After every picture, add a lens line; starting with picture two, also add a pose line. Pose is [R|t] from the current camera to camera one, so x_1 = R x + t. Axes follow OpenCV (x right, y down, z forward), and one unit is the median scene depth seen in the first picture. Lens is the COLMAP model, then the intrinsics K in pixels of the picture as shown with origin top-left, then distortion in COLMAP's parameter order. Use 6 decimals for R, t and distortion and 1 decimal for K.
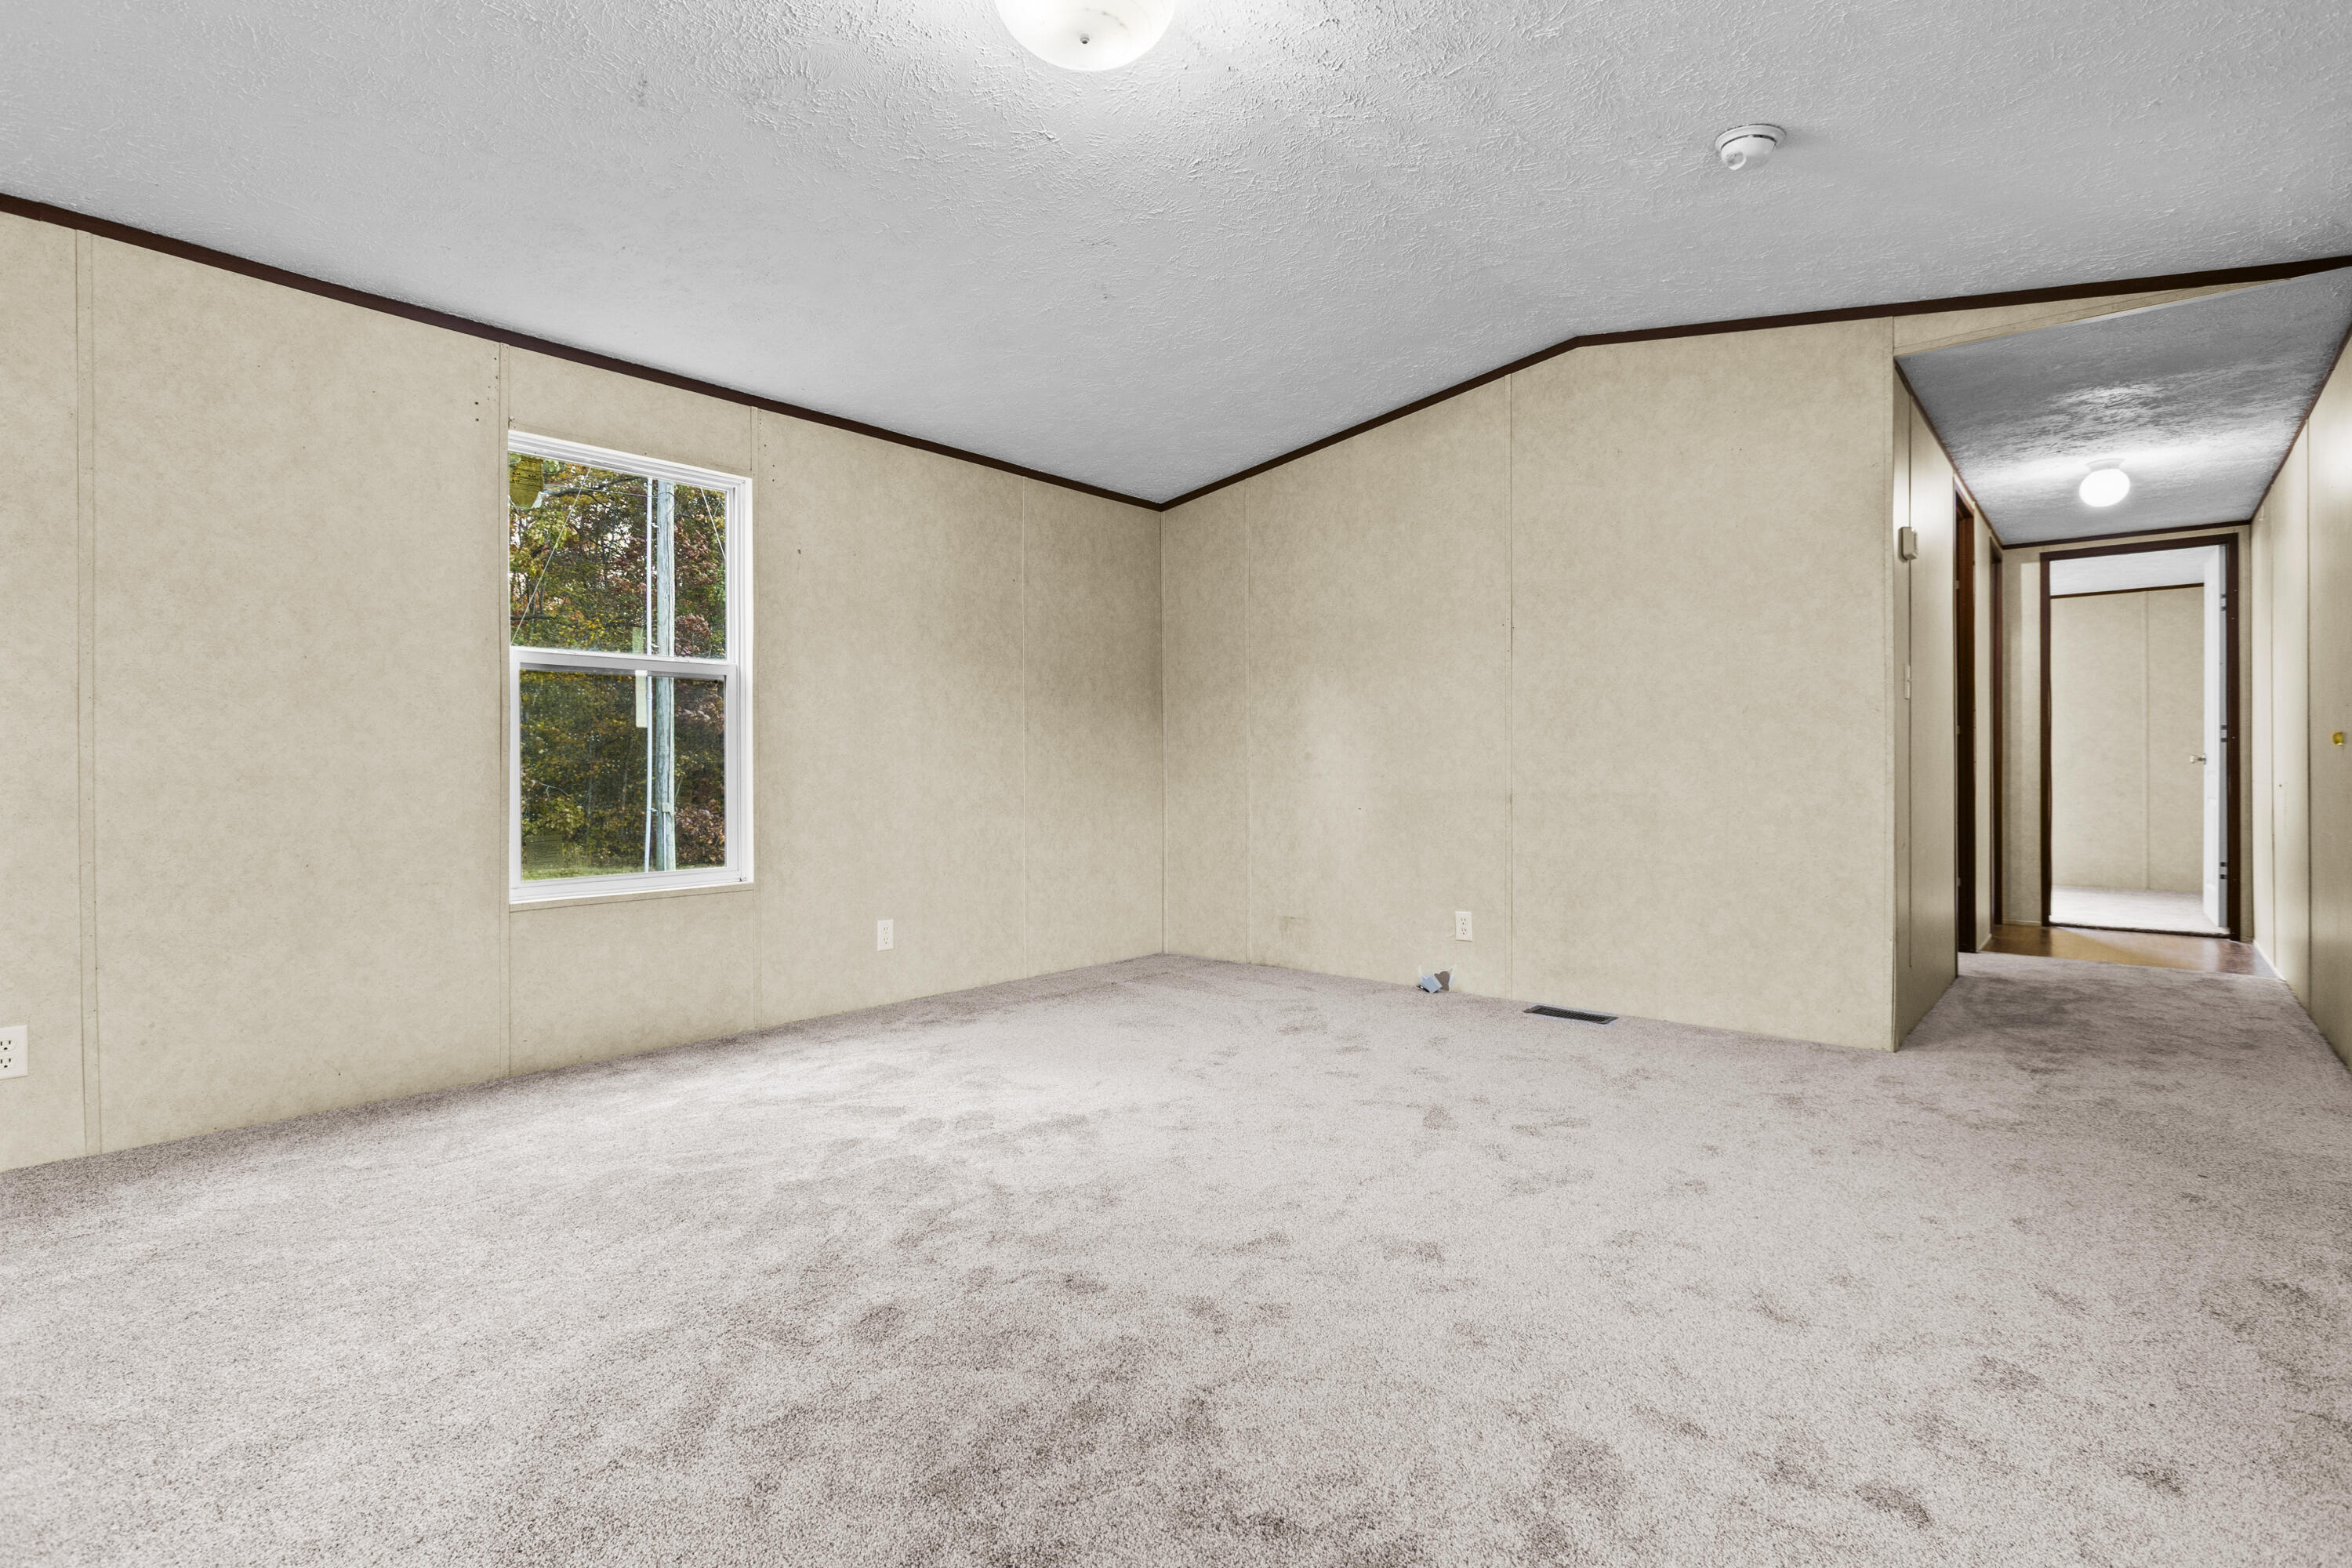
lens RADIAL K [[1096.6, 0, 1142.0], [0, 1096.6, 774.1], [0, 0, 1]] dist [-0.017211, 0.003868]
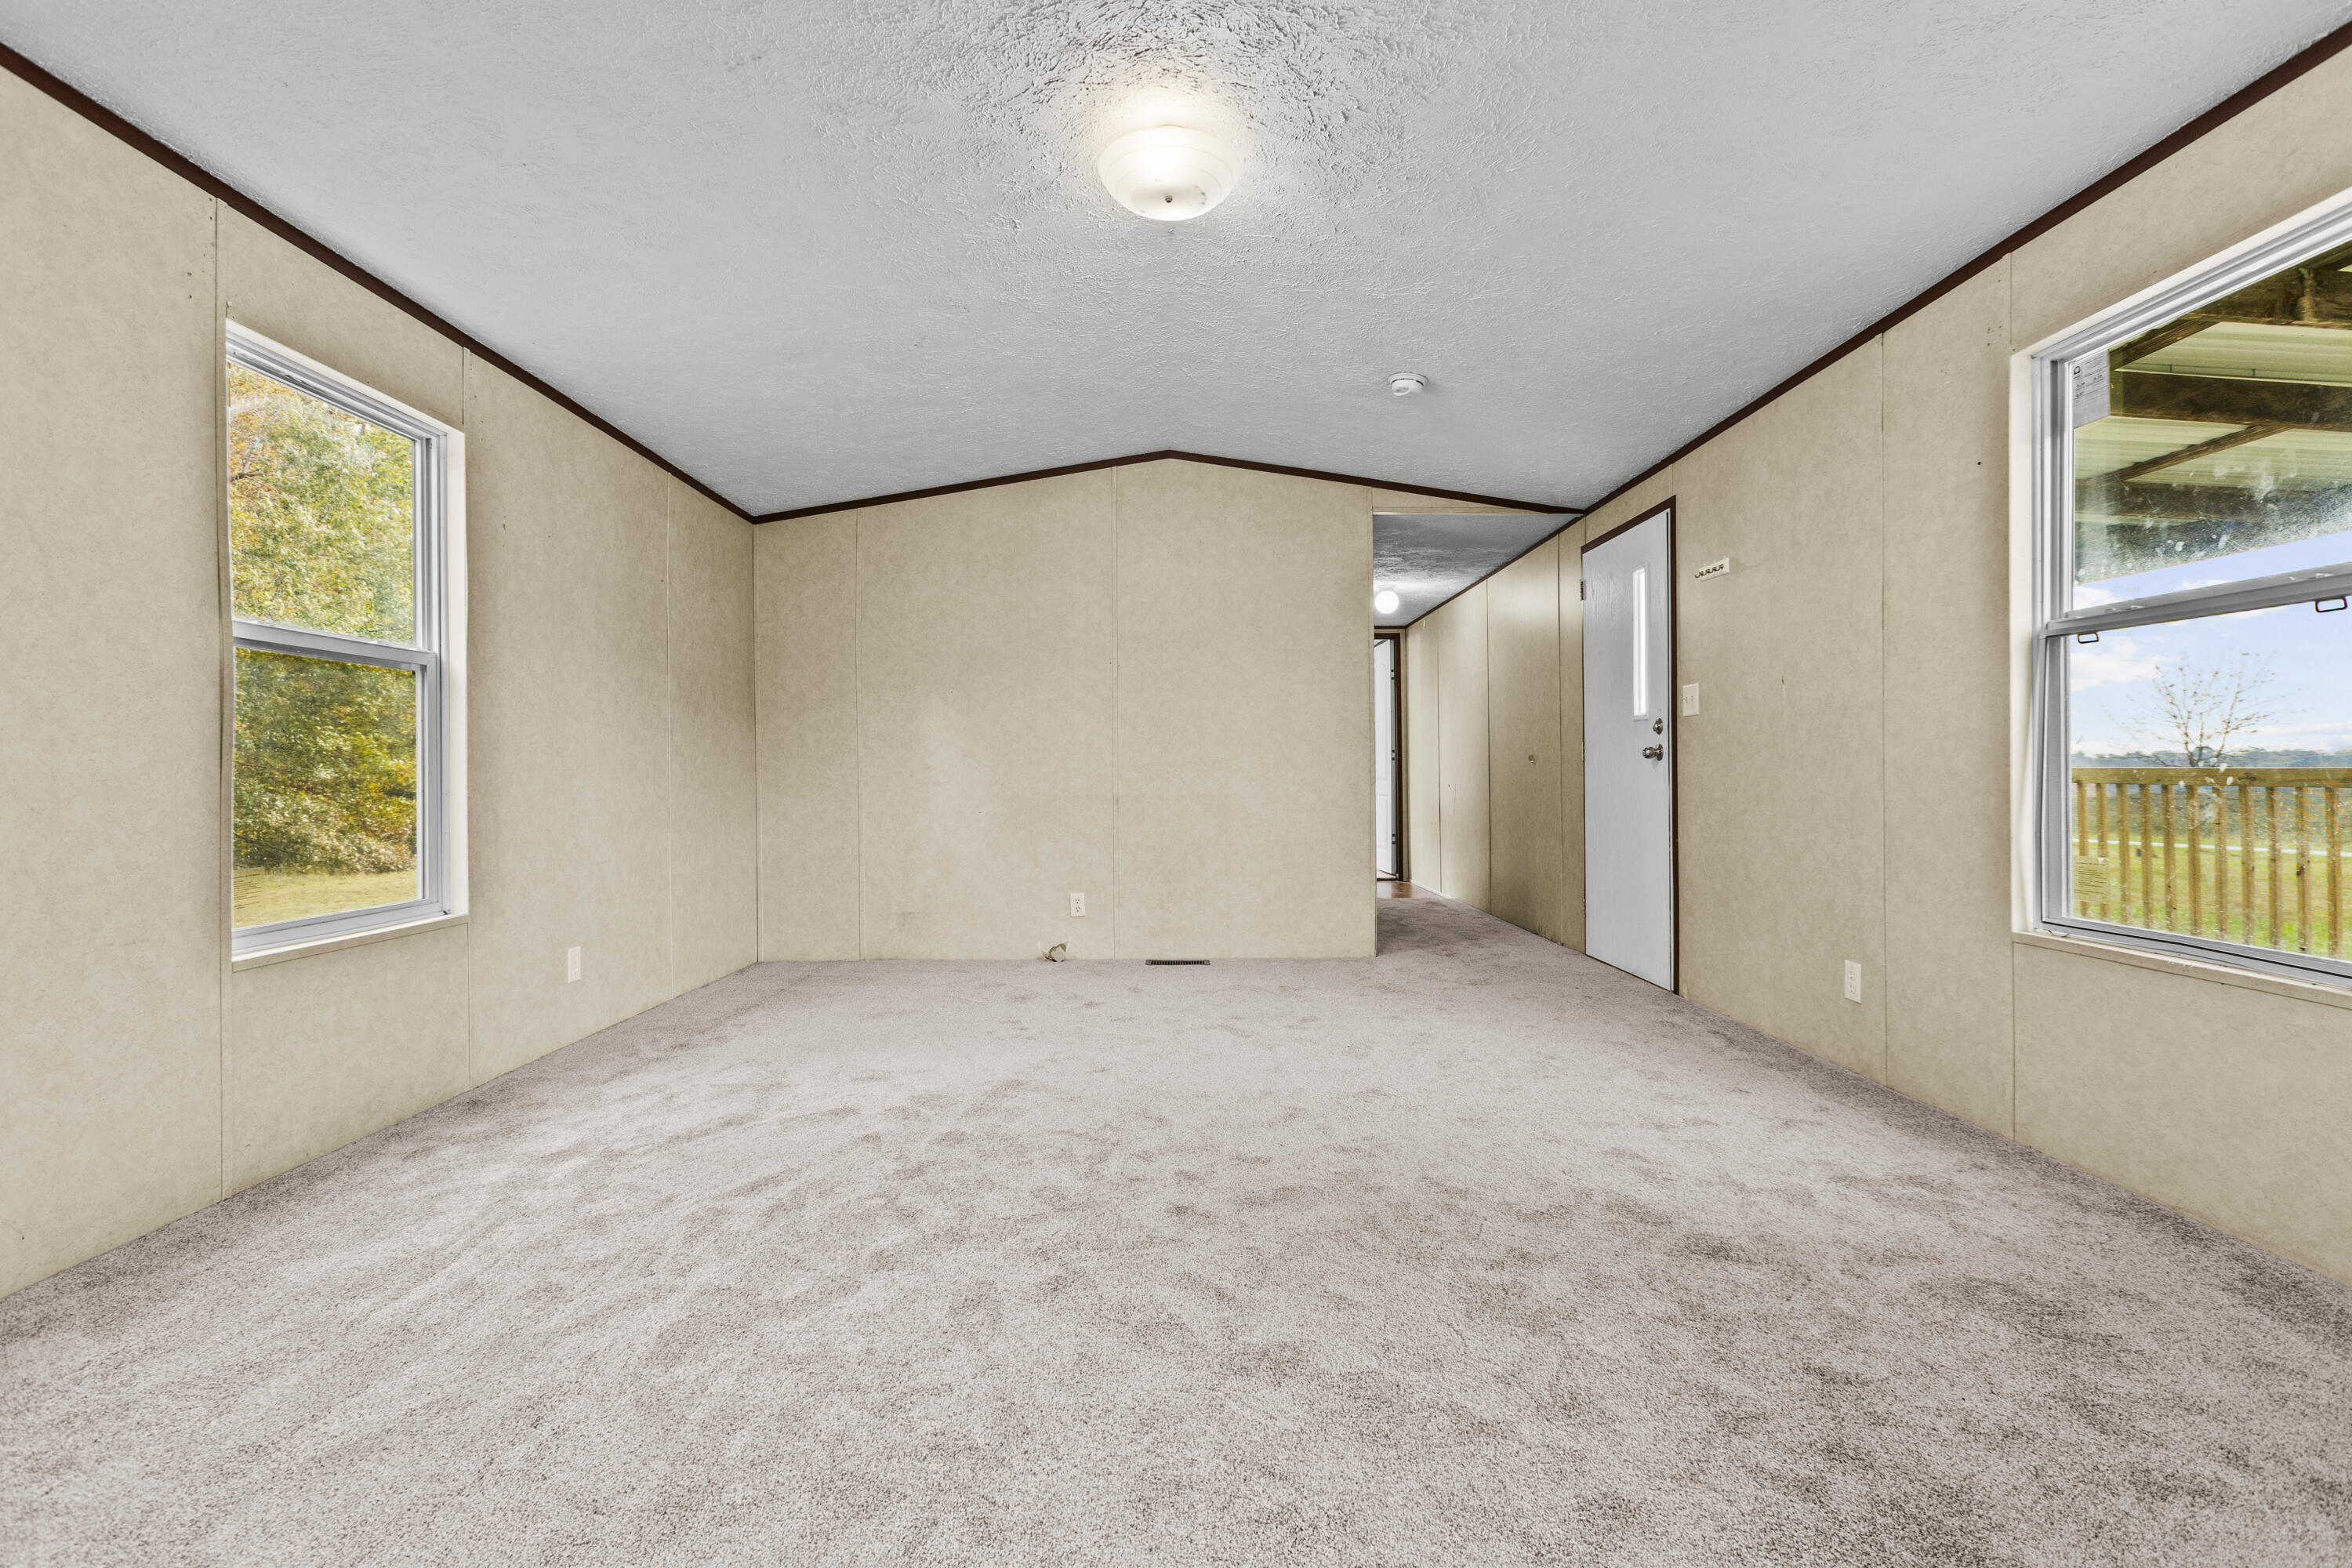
lens RADIAL K [[1054.9, 0, 1138.1], [0, 1054.9, 780.2], [0, 0, 1]] dist [-0.008090, 0.004232]
pose [[0.763401, -0.004450, 0.645909, -0.446238], [0.008900, 0.999954, -0.003629, 0.003241], [-0.645863, 0.008519, 0.763406, 0.047339]]
